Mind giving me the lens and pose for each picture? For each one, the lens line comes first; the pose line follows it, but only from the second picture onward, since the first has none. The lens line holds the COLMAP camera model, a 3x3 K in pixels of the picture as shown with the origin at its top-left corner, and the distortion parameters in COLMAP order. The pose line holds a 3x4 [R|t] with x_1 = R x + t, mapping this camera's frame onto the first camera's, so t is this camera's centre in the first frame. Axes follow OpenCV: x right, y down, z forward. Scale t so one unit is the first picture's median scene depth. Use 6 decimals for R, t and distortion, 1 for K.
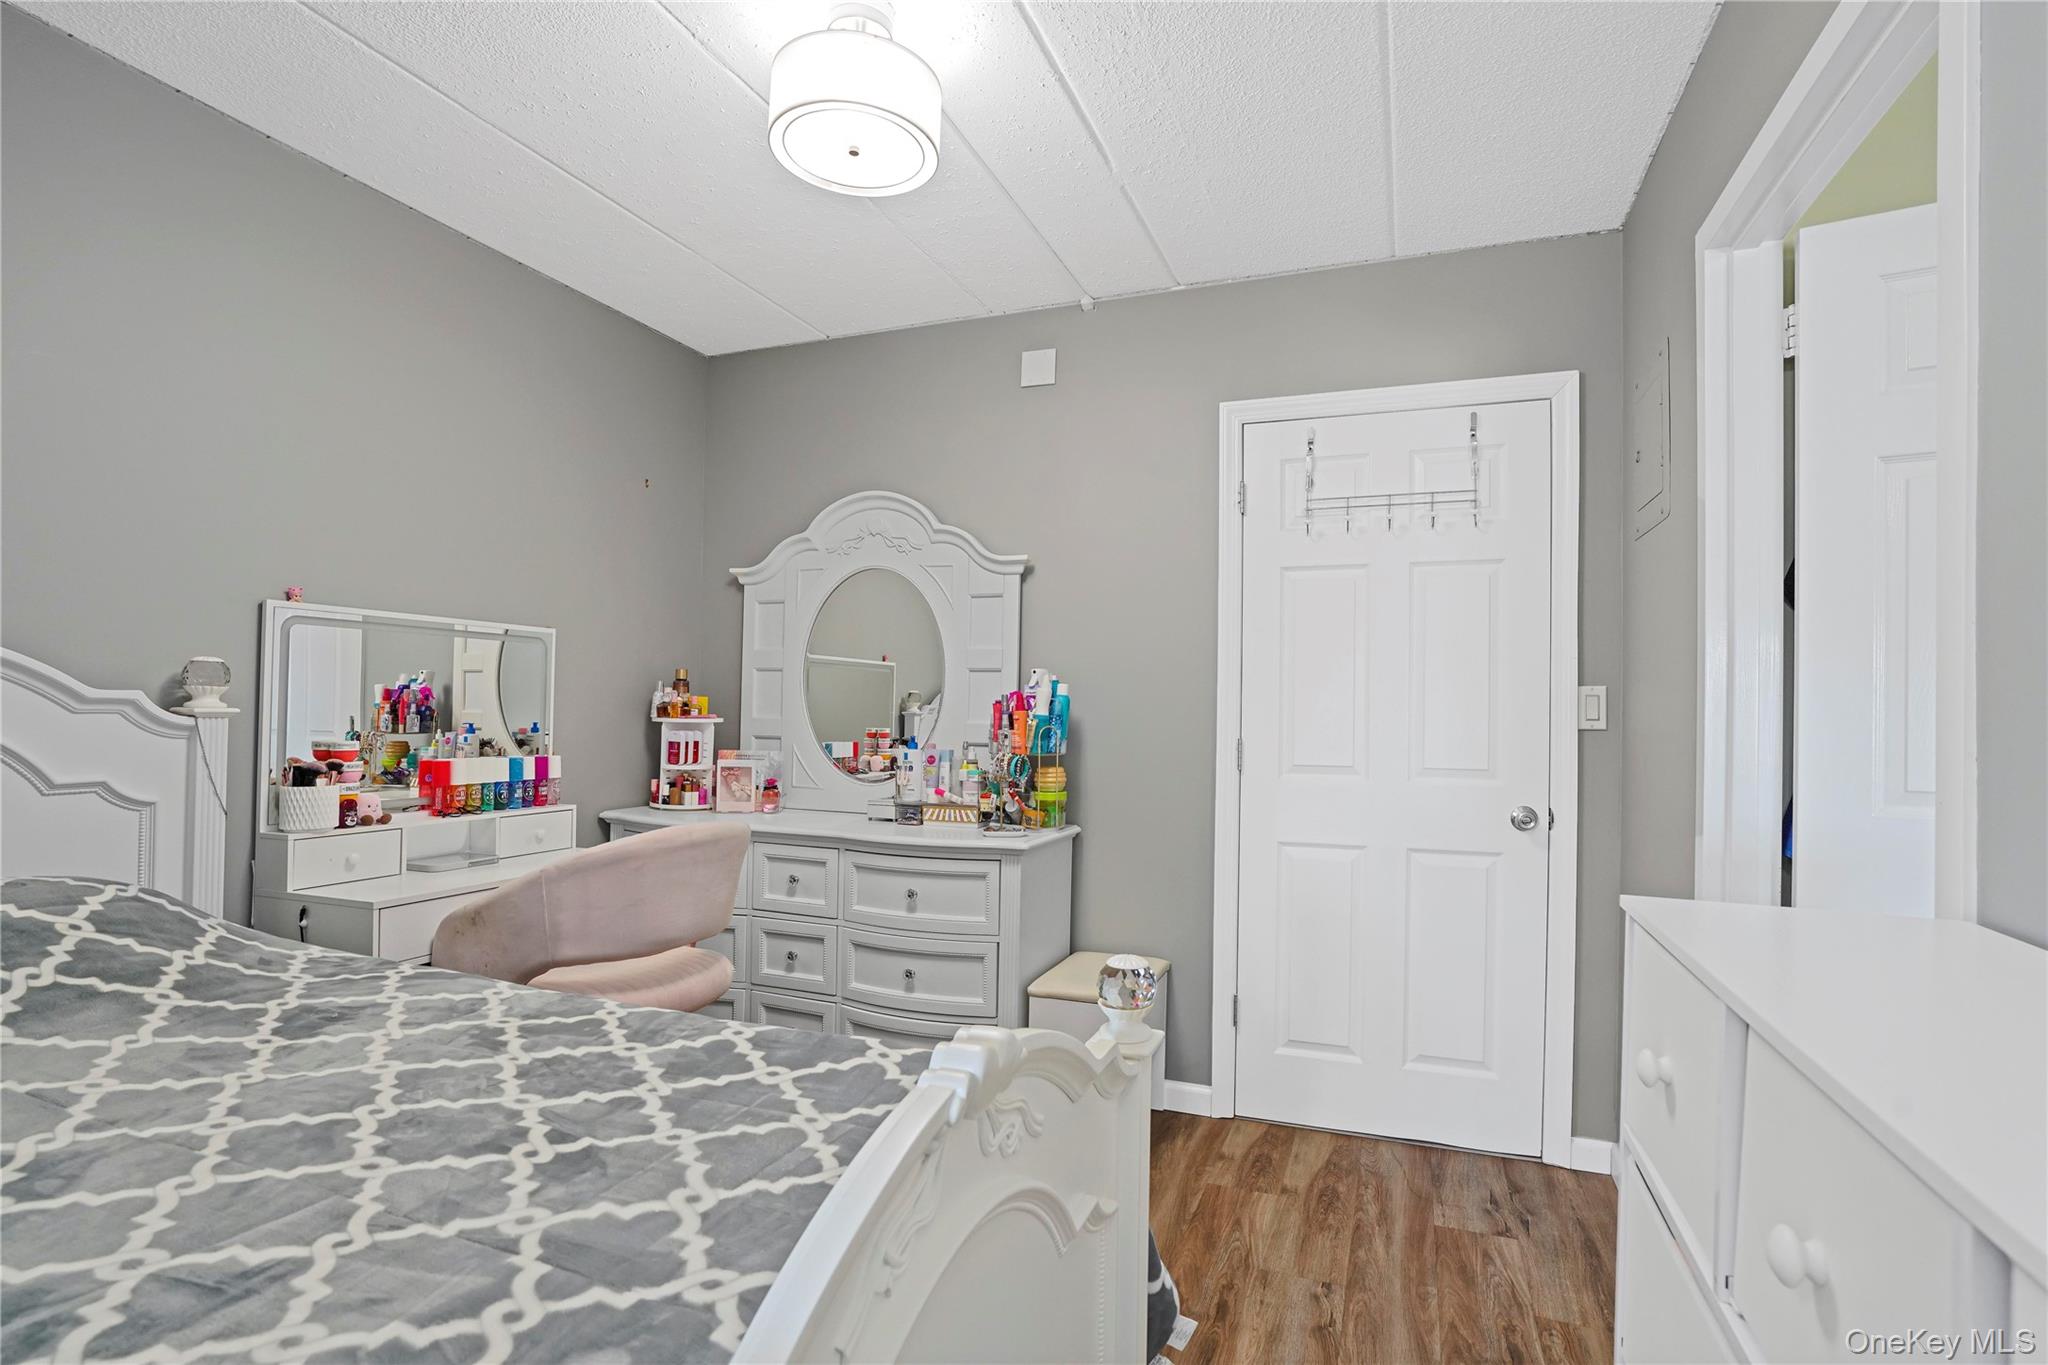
lens RADIAL K [[951.5, 0, 1041.1], [0, 951.5, 695.9], [0, 0, 1]] dist [-0.045386, 0.016836]
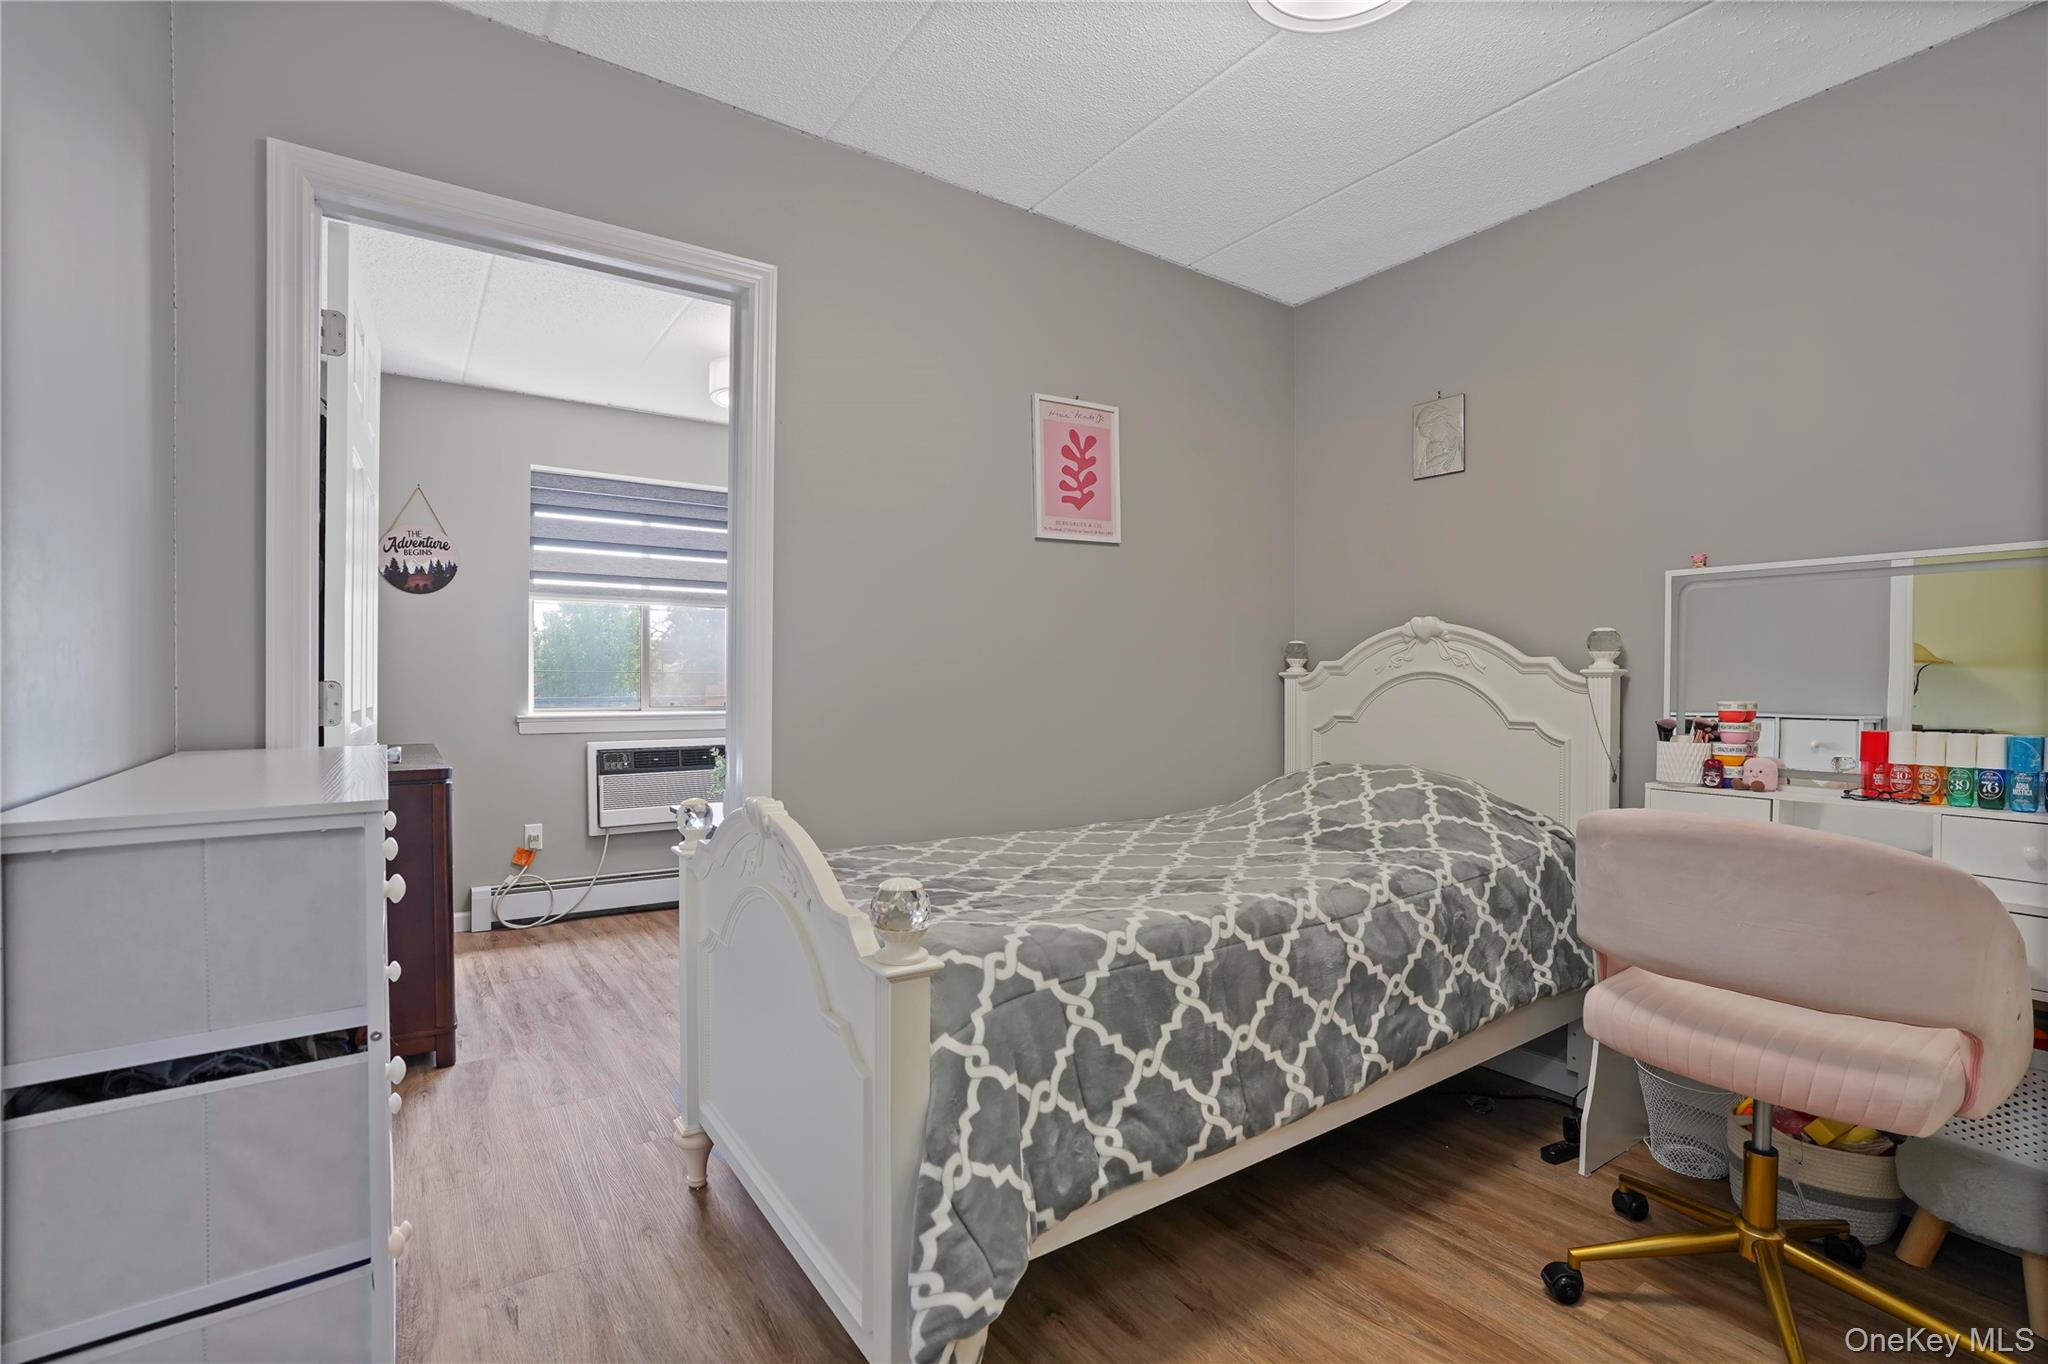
lens RADIAL K [[951.5, 0, 1041.1], [0, 951.5, 695.4], [0, 0, 1]] dist [-0.045386, 0.016836]
pose [[-0.568272, 0.001487, -0.822839, 0.489402], [0.003604, 0.999993, -0.000682, 0.040892], [0.822833, -0.003353, -0.568274, 0.975955]]
